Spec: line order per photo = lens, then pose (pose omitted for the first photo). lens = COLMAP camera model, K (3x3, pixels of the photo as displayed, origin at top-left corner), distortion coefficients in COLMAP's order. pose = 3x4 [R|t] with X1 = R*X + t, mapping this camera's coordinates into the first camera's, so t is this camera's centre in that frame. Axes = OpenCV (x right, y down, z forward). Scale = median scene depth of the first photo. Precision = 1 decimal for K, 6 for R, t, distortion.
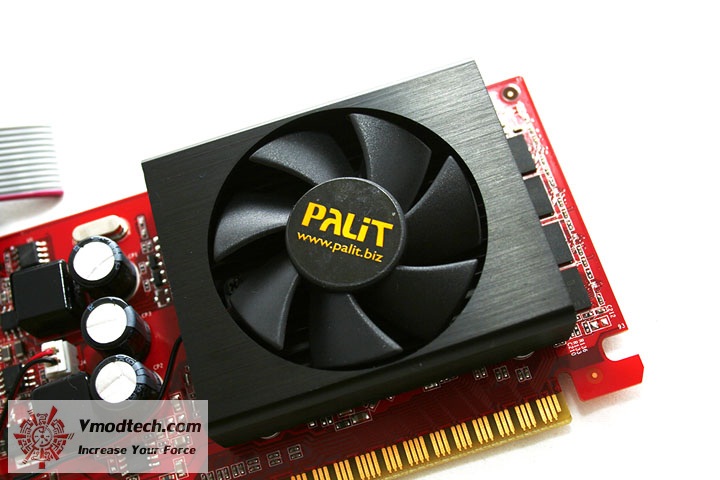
lens RADIAL K [[895.3, 0, 343.4], [0, 895.3, 240.5], [0, 0, 1]] dist [-0.082152, 0.052276]
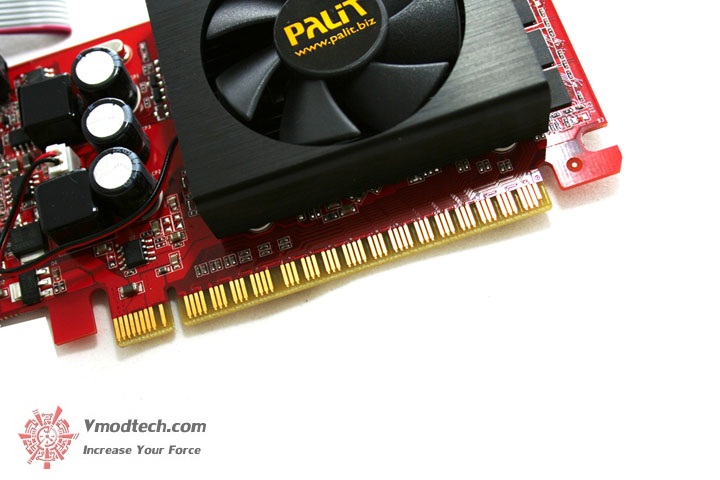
lens RADIAL K [[895.3, 0, 343.4], [0, 895.3, 240.5], [0, 0, 1]] dist [-0.082152, 0.052276]
pose [[0.999000, -0.008187, -0.043963, 0.058440], [0.007869, 0.999942, -0.007401, 0.236001], [0.044021, 0.007047, 0.999006, -0.038030]]
